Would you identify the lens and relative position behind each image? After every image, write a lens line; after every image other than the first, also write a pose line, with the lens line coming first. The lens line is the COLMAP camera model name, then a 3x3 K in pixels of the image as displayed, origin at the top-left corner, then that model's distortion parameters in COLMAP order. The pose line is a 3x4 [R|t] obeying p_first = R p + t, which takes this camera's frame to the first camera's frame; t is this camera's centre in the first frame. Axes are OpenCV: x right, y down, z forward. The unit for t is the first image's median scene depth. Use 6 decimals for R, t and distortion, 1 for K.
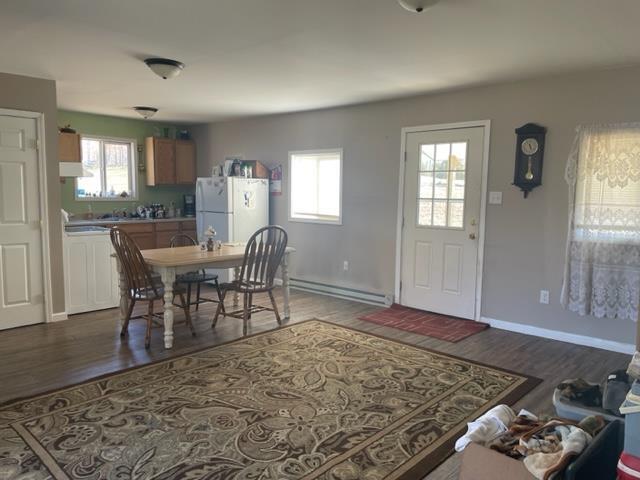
lens RADIAL K [[483.7, 0, 319.1], [0, 483.7, 239.1], [0, 0, 1]] dist [0.077436, -0.104105]
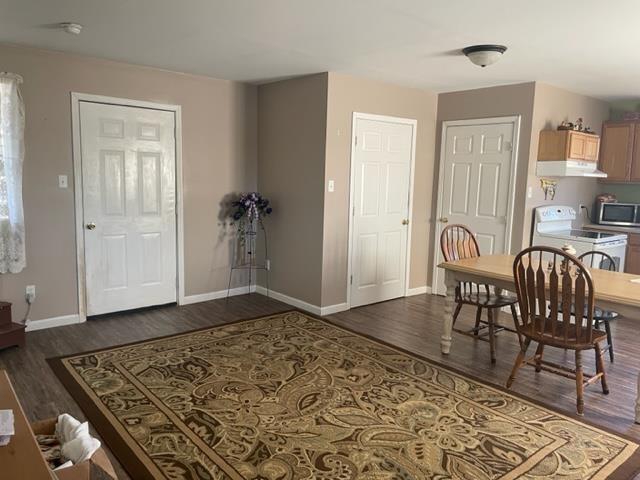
lens RADIAL K [[483.7, 0, 321.3], [0, 483.7, 235.6], [0, 0, 1]] dist [0.077436, -0.104105]
pose [[-0.118505, 0.115158, -0.986253, 0.676915], [-0.129507, 0.982975, 0.130337, -0.102829], [0.984472, 0.143172, -0.101574, 0.872777]]
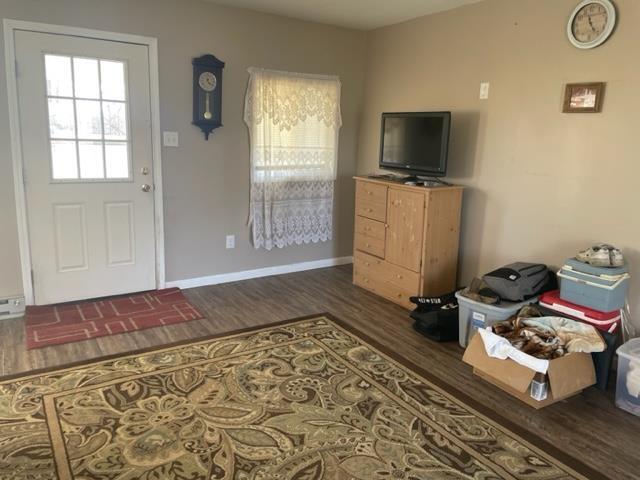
lens RADIAL K [[483.7, 0, 320.5], [0, 483.7, 237.6], [0, 0, 1]] dist [0.077436, -0.104105]
pose [[0.247169, -0.208139, 0.946354, -0.487205], [0.064170, 0.978029, 0.198345, -0.084703], [-0.966845, 0.011703, 0.255095, 0.663001]]
